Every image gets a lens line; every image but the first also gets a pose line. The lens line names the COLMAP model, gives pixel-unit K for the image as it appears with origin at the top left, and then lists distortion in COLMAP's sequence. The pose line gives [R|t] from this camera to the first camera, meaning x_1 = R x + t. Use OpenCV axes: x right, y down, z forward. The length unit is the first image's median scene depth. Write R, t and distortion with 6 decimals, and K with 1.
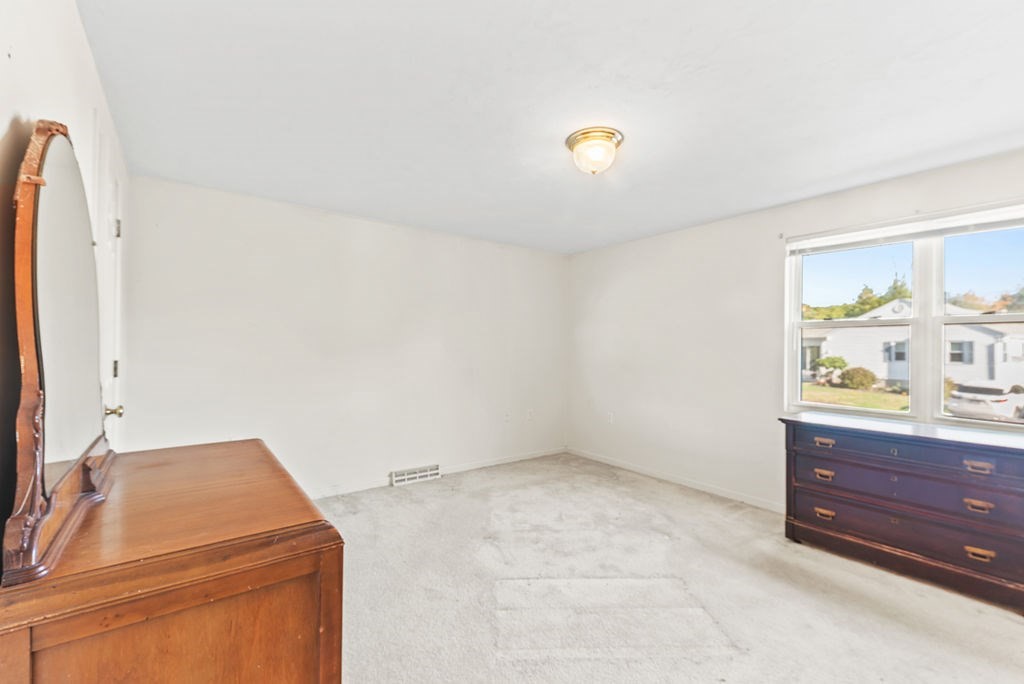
lens RADIAL K [[461.7, 0, 513.5], [0, 461.7, 345.3], [0, 0, 1]] dist [0.016558, -0.005911]
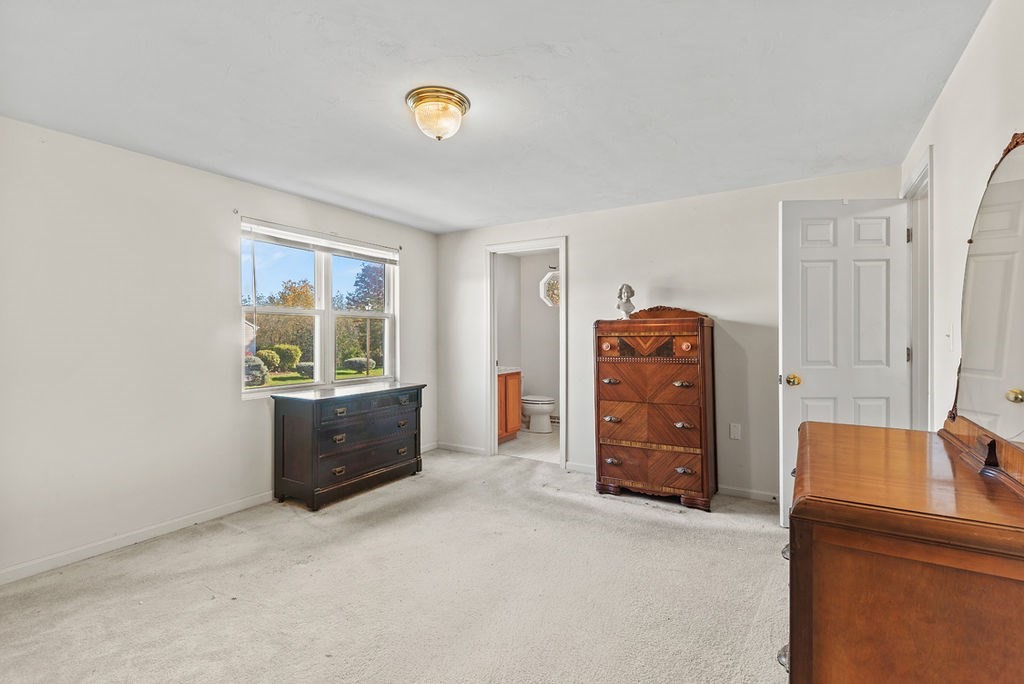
lens RADIAL K [[461.7, 0, 513.2], [0, 461.7, 335.7], [0, 0, 1]] dist [0.016558, -0.005911]
pose [[-0.371595, -0.002093, 0.928392, -0.570931], [0.006220, 0.999969, 0.004744, 0.013168], [-0.928374, 0.007538, -0.371571, 0.975218]]
